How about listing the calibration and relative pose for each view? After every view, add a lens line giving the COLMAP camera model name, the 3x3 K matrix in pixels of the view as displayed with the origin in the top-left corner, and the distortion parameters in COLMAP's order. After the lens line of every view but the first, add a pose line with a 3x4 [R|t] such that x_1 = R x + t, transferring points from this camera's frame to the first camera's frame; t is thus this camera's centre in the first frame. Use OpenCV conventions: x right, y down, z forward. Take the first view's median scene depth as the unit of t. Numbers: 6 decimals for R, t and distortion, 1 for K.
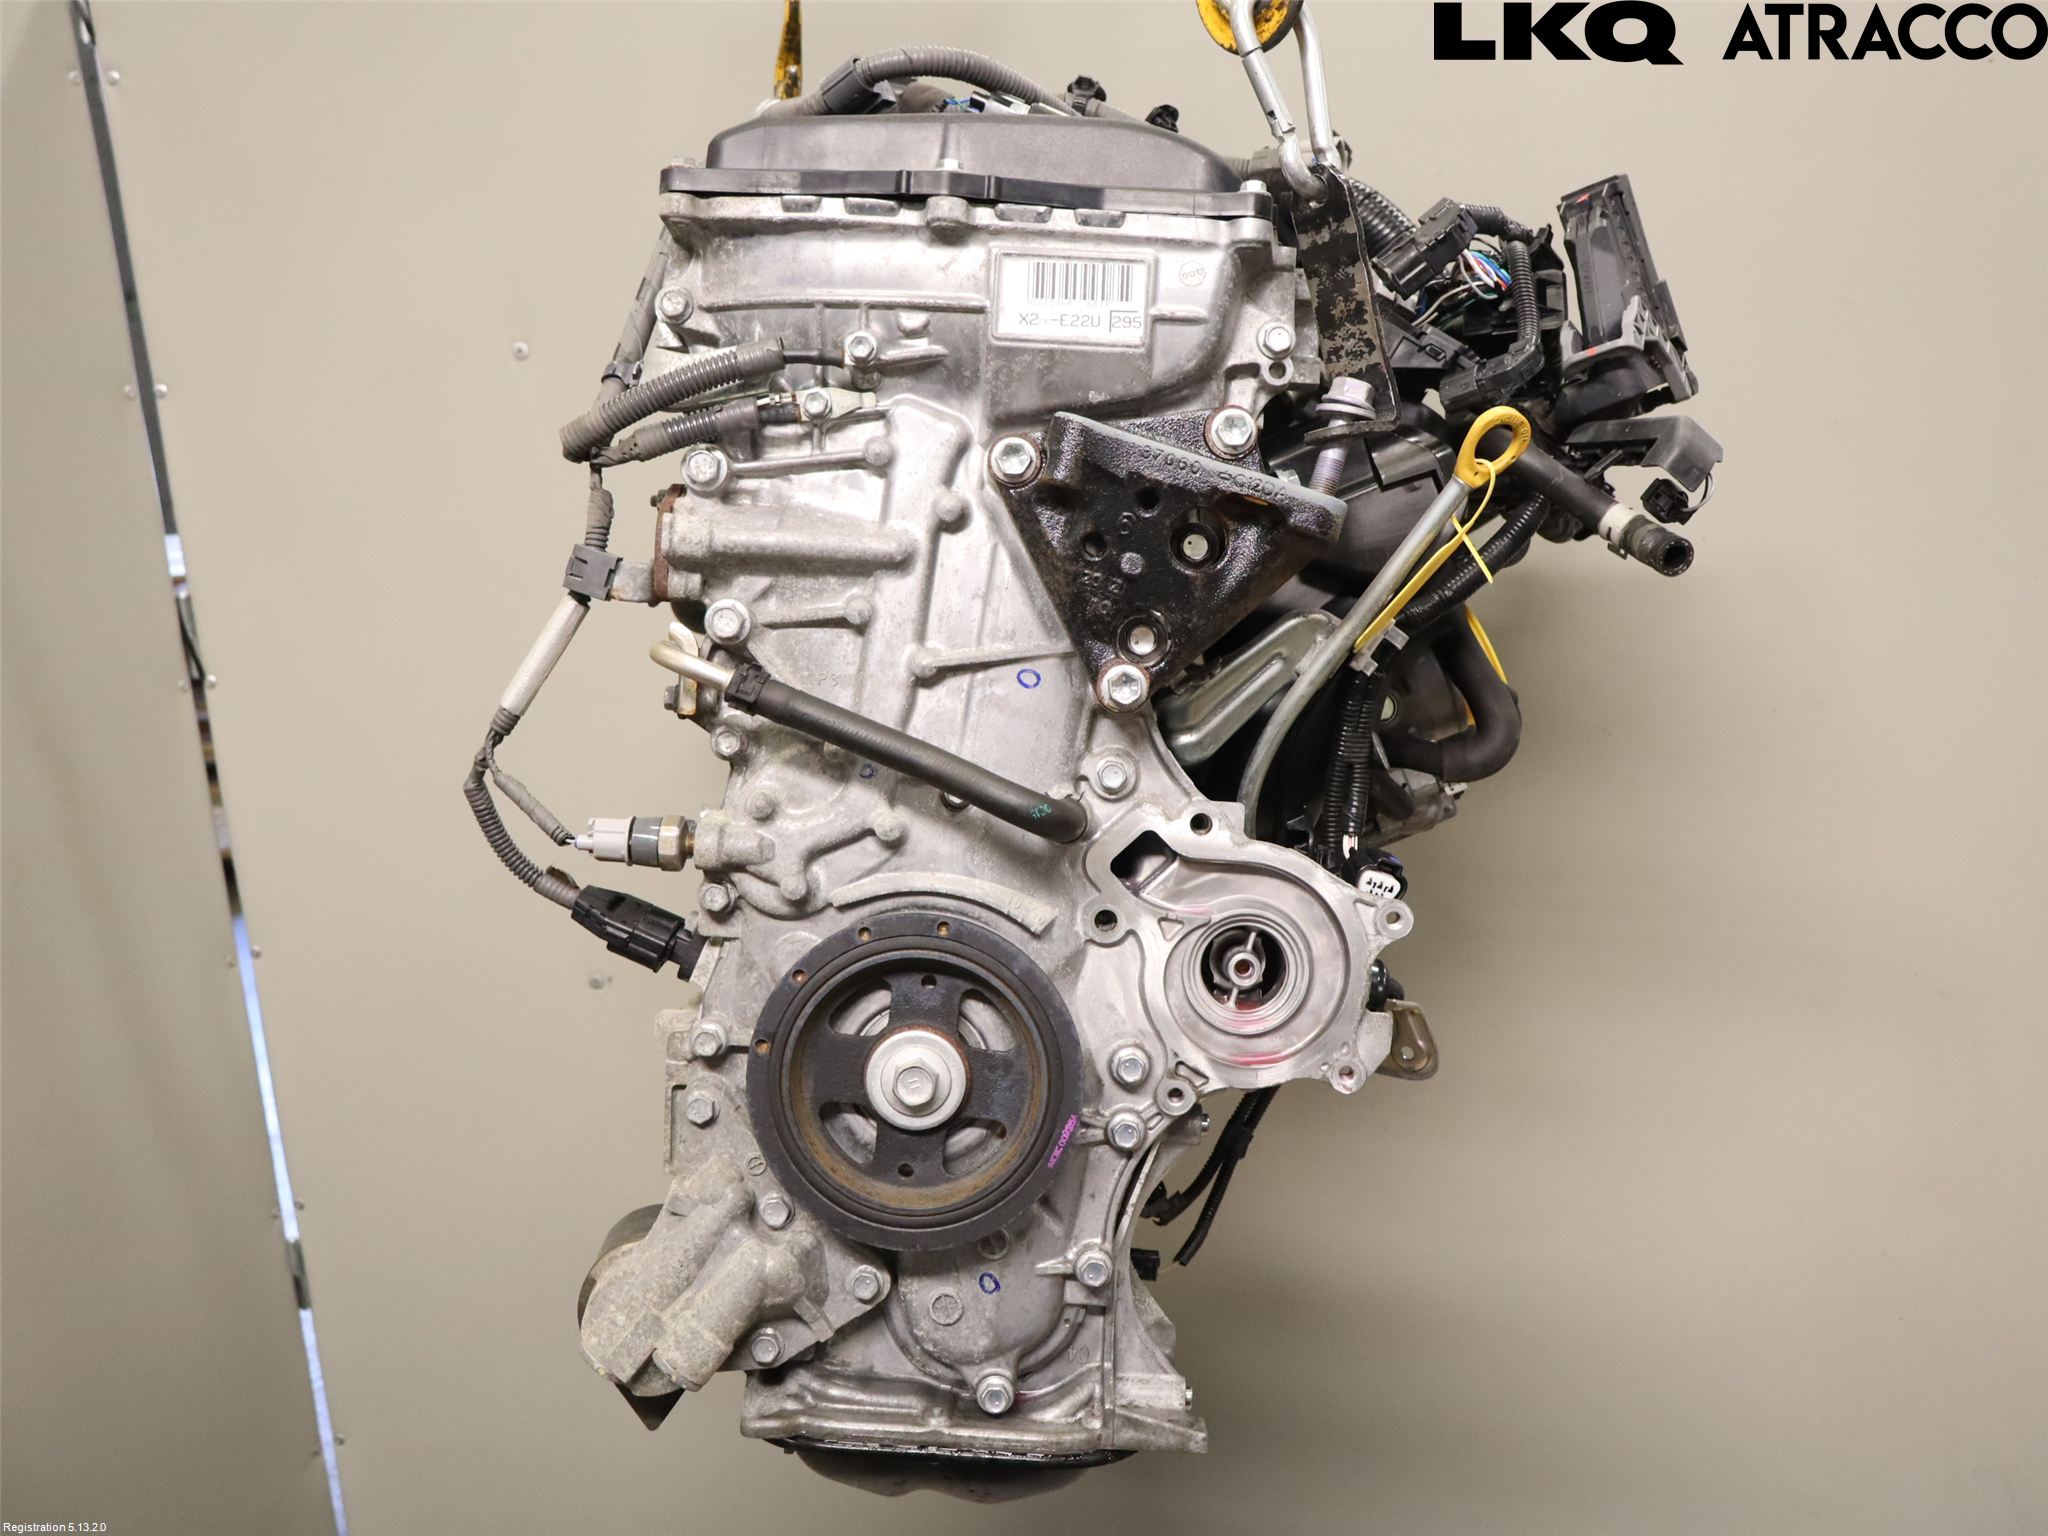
lens RADIAL K [[1841.5, 0, 1022.9], [0, 1841.5, 767.3], [0, 0, 1]] dist [0.018427, 0.003746]
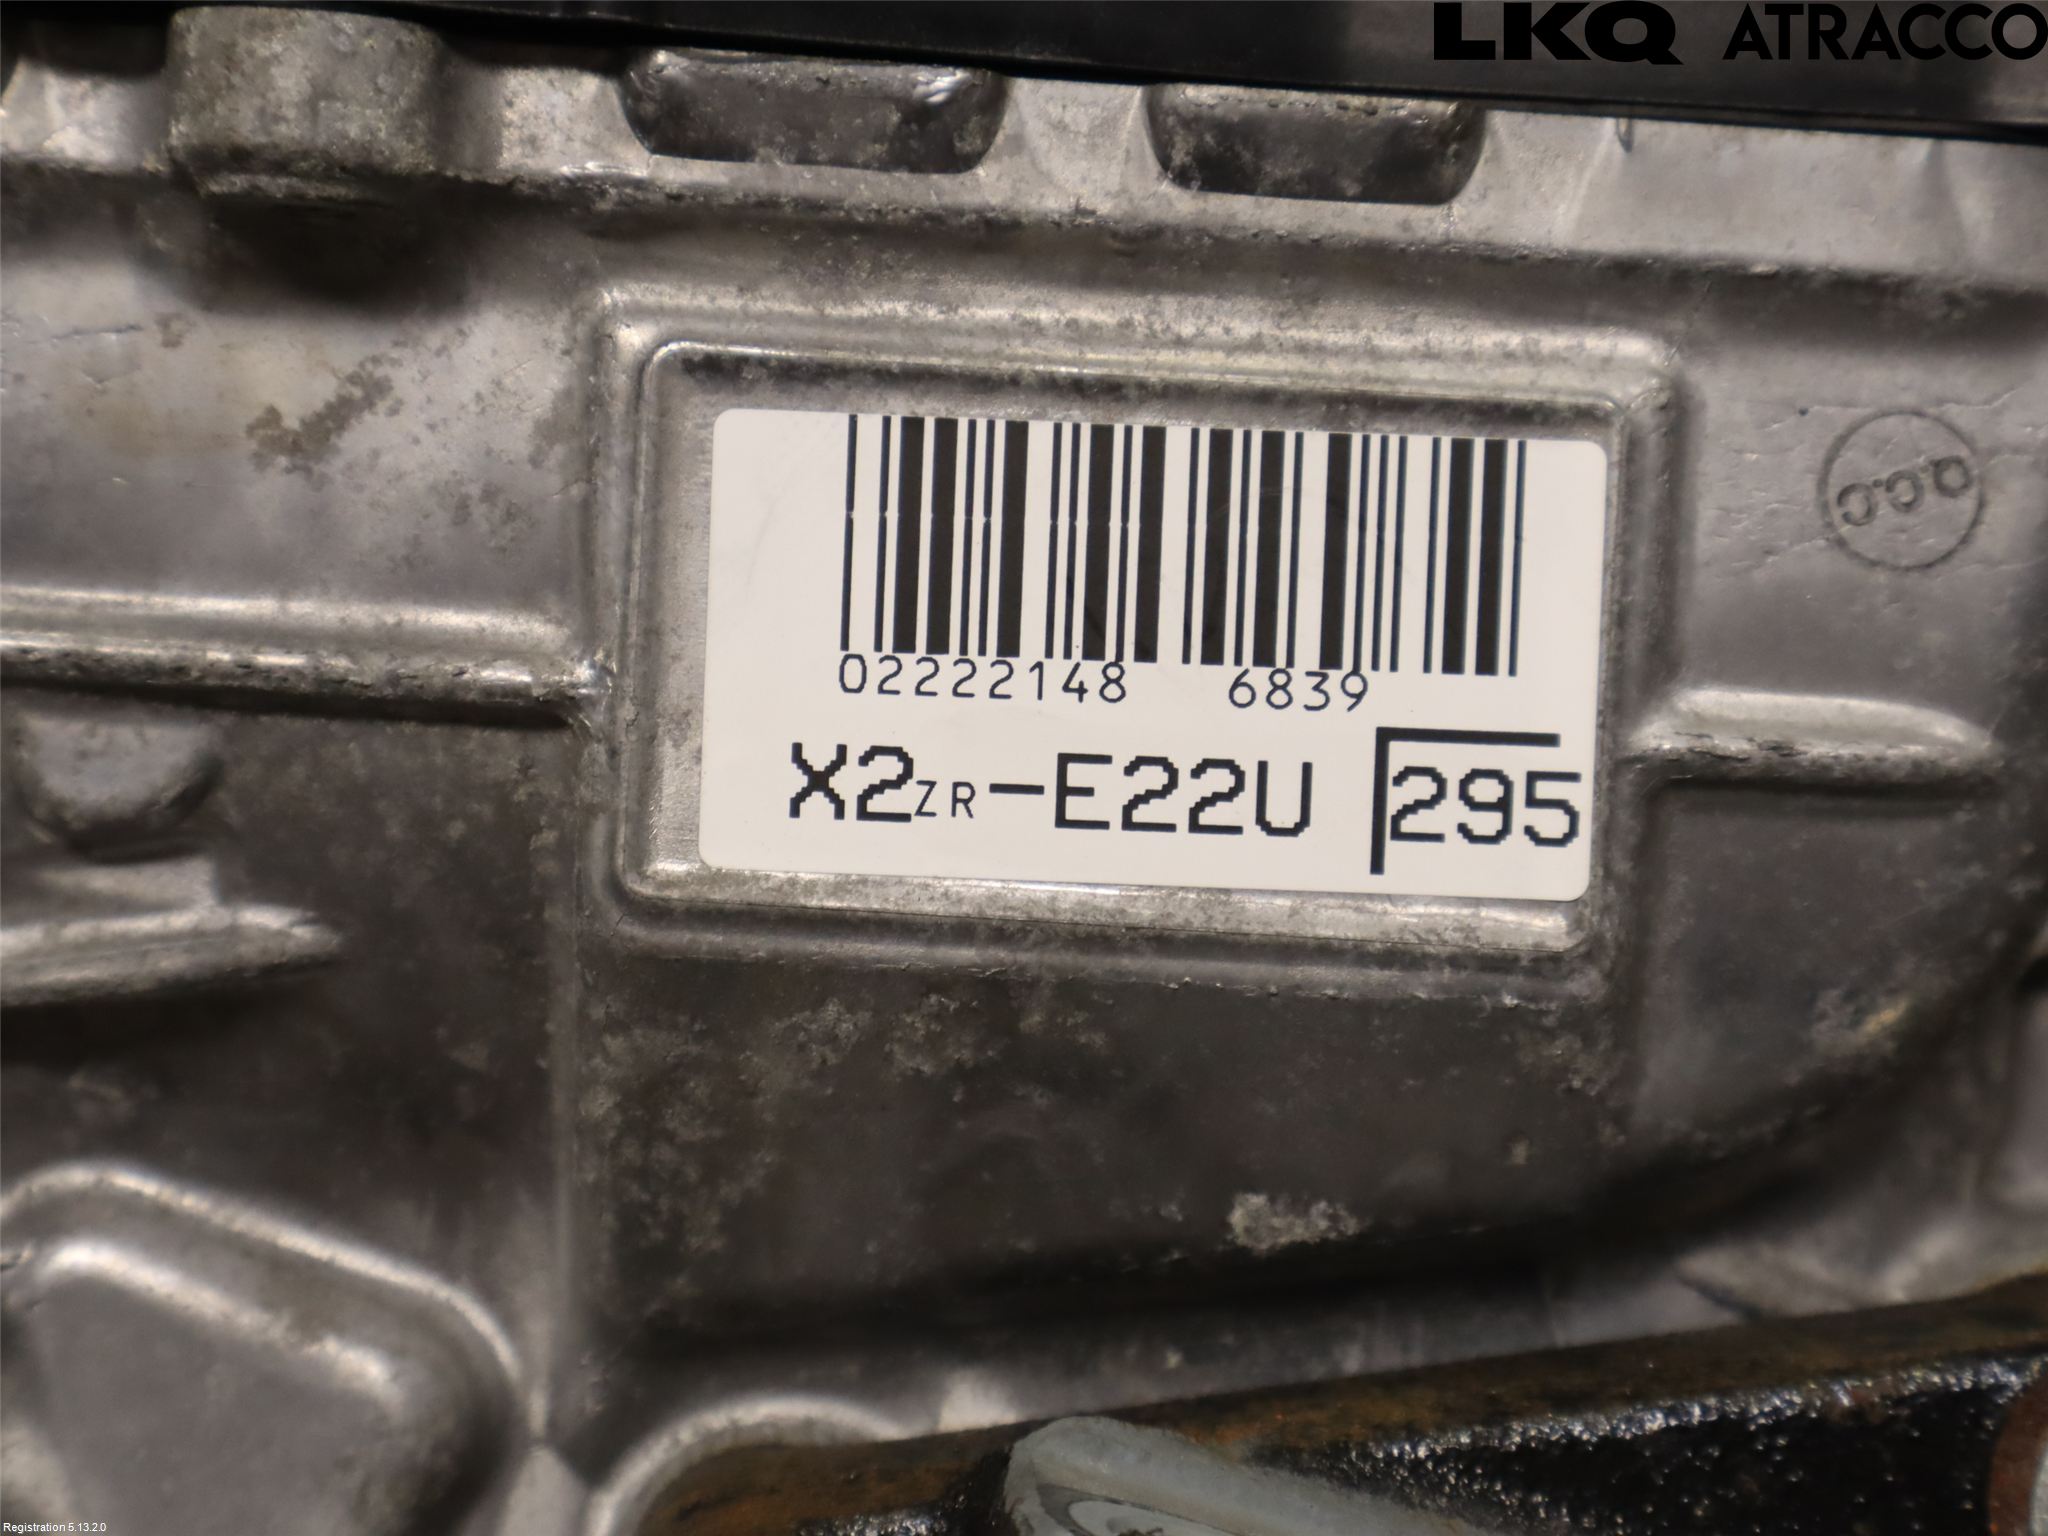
lens RADIAL K [[3962.6, 0, 1024.5], [0, 3962.6, 766.9], [0, 0, 1]] dist [0.049868, 0.000000]
pose [[0.999868, 0.003361, 0.015894, 0.012517], [-0.003130, 0.999889, -0.014543, -0.239728], [-0.015942, 0.014491, 0.999768, 0.668230]]
